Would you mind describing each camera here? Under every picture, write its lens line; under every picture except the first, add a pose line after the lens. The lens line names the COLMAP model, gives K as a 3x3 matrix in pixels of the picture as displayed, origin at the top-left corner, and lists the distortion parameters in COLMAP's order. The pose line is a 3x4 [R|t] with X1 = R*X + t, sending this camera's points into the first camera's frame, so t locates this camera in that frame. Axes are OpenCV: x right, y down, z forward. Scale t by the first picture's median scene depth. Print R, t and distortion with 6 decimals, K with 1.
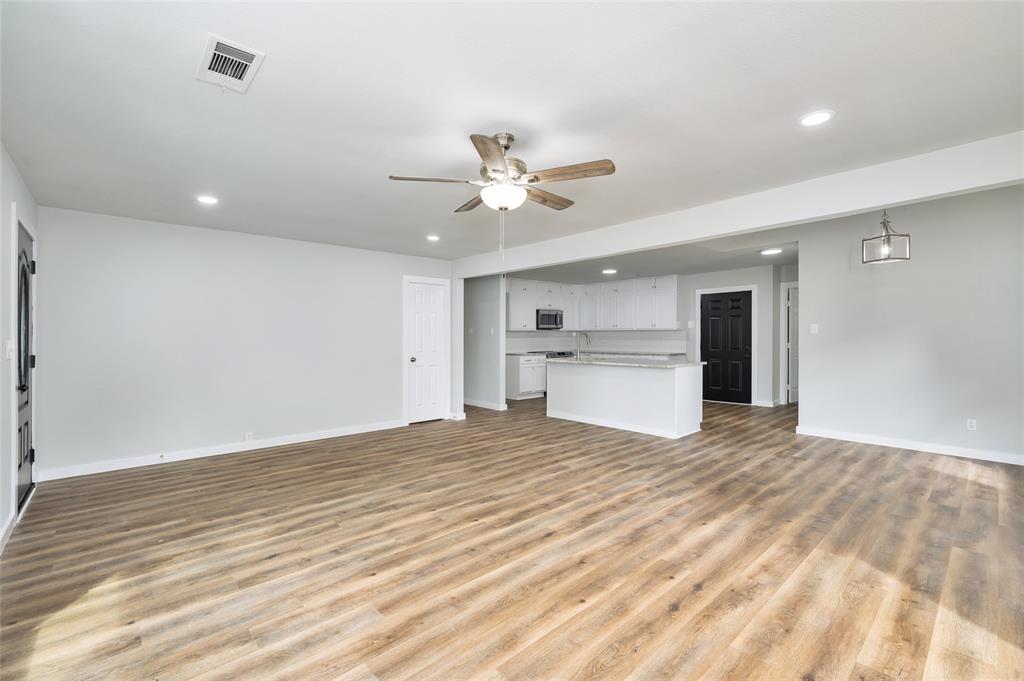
lens RADIAL K [[442.2, 0, 512.6], [0, 442.2, 335.4], [0, 0, 1]] dist [0.000515, -0.000200]
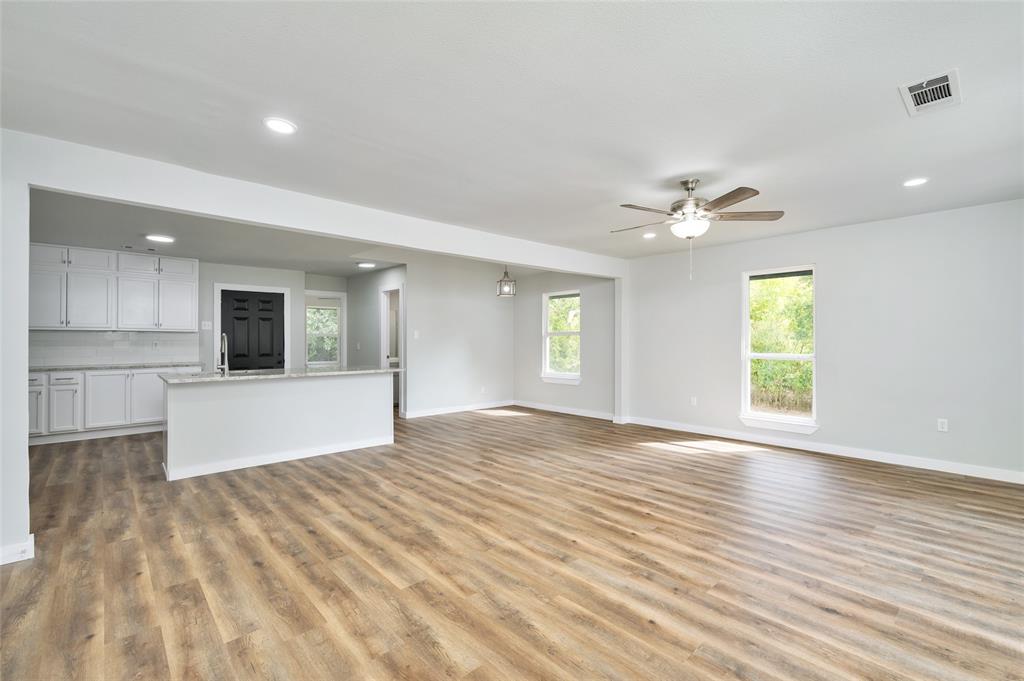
lens RADIAL K [[442.2, 0, 512.6], [0, 442.2, 335.4], [0, 0, 1]] dist [0.000515, -0.000200]
pose [[0.004899, 0.018499, 0.999817, -0.989871], [-0.002182, 0.999827, -0.018488, 0.016162], [-0.999986, -0.002091, 0.004939, 1.149206]]
